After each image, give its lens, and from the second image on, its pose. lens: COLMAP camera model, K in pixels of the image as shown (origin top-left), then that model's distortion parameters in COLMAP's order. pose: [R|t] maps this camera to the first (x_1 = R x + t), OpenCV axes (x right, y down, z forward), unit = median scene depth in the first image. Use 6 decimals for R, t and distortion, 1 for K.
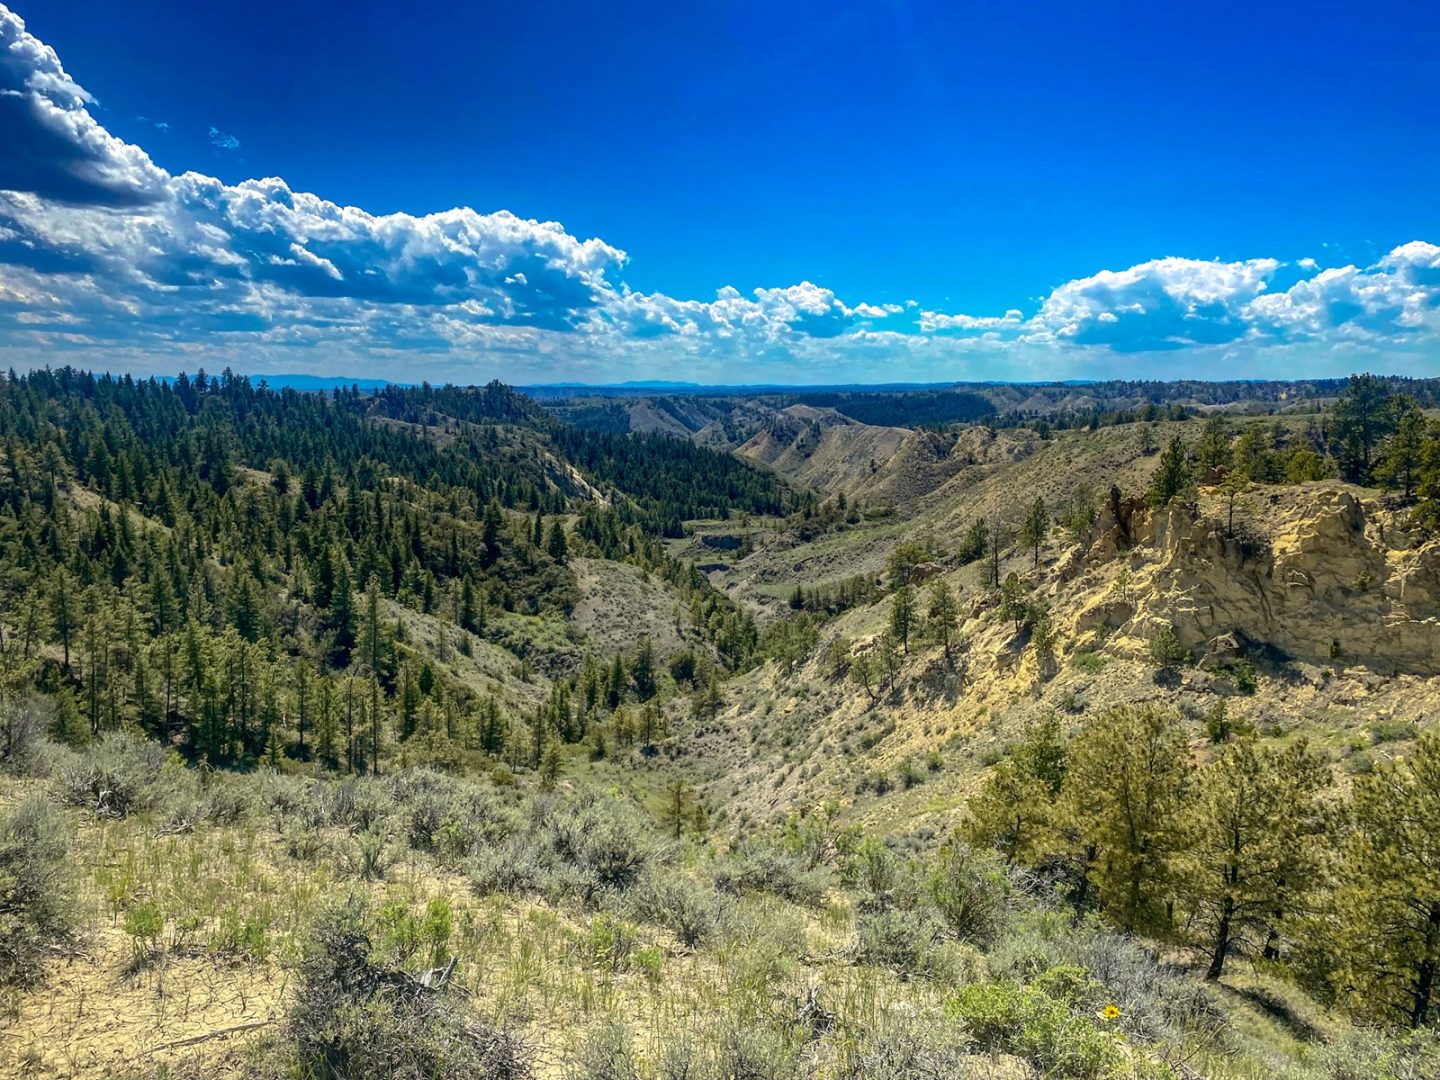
lens RADIAL K [[1014.7, 0, 720.0], [0, 1014.7, 540.0], [0, 0, 1]] dist [0.016516, -0.068069]
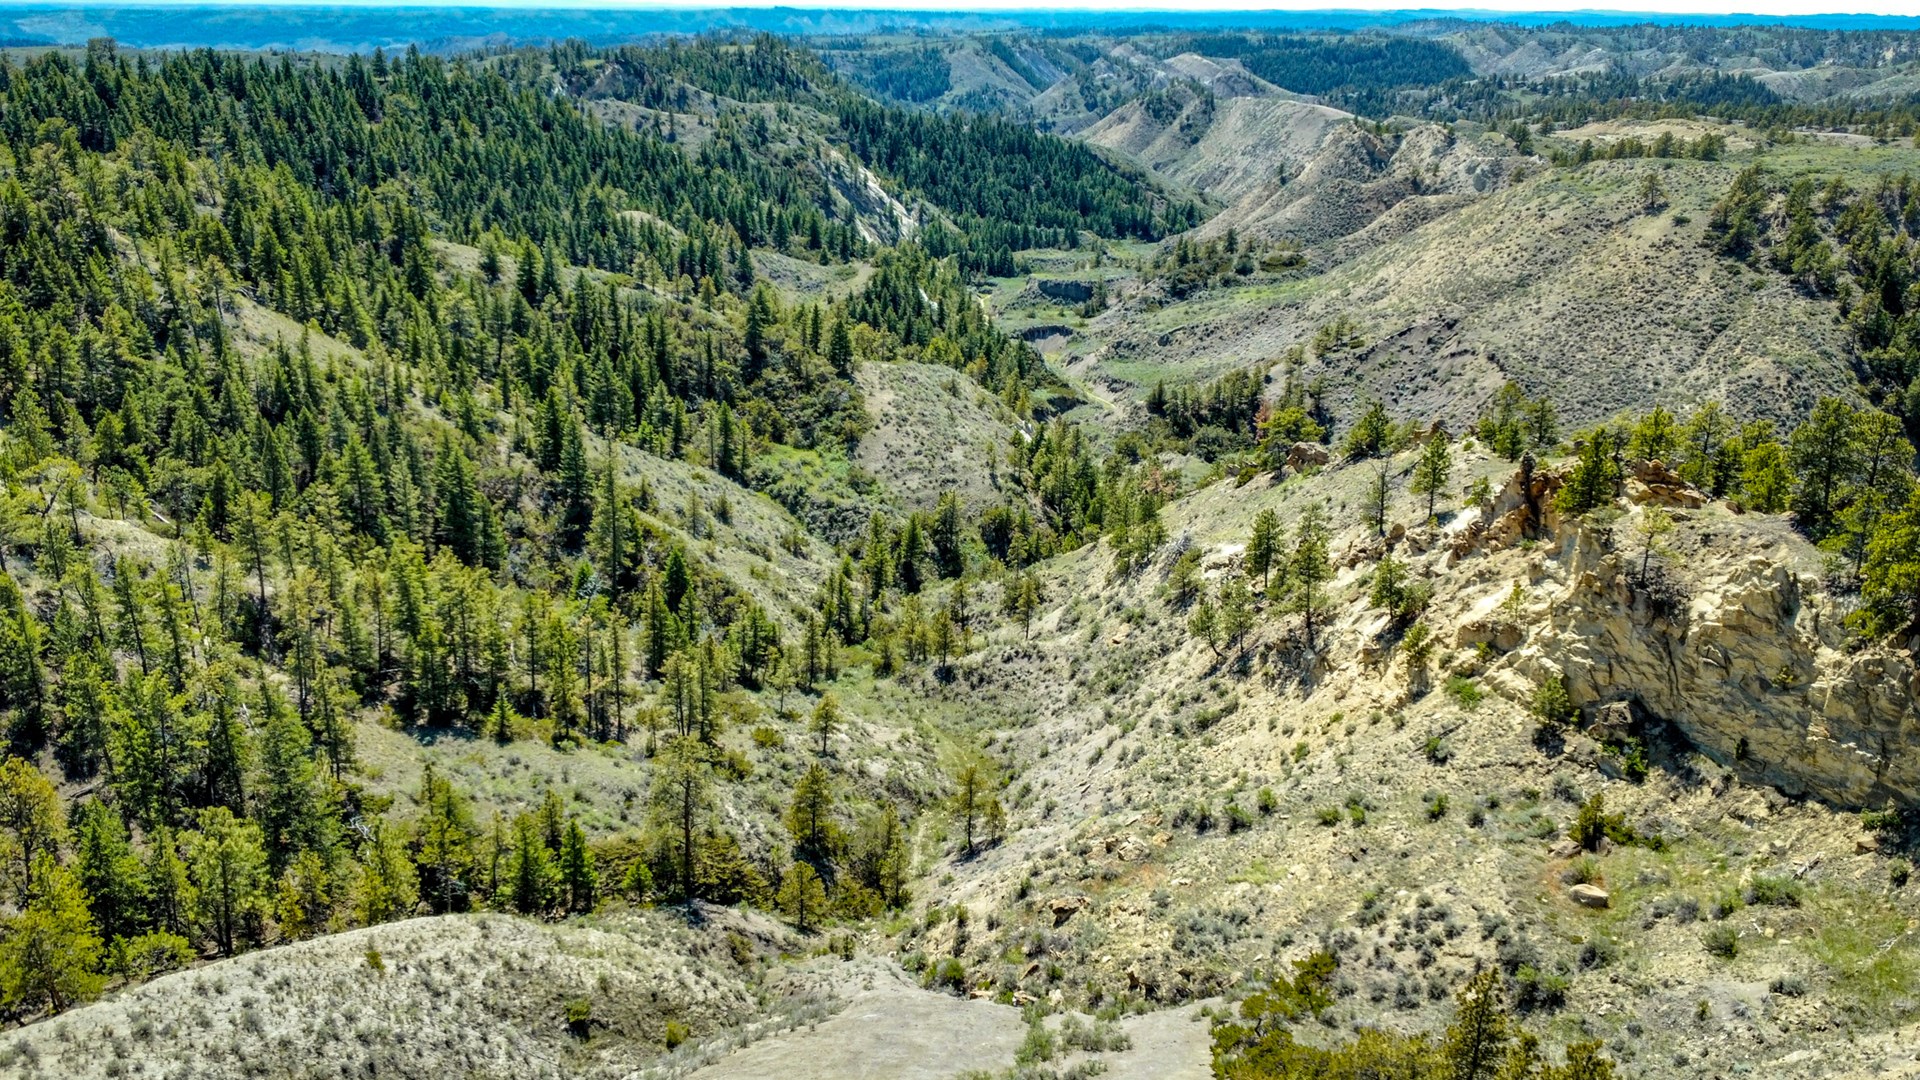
lens RADIAL K [[1345.5, 0, 960.0], [0, 1345.5, 540.0], [0, 0, 1]] dist [-0.038698, -0.005651]
pose [[0.996888, 0.034915, -0.070673, 0.014074], [-0.020677, 0.980984, 0.192982, -0.102436], [0.076068, -0.190920, 0.978654, -0.034510]]
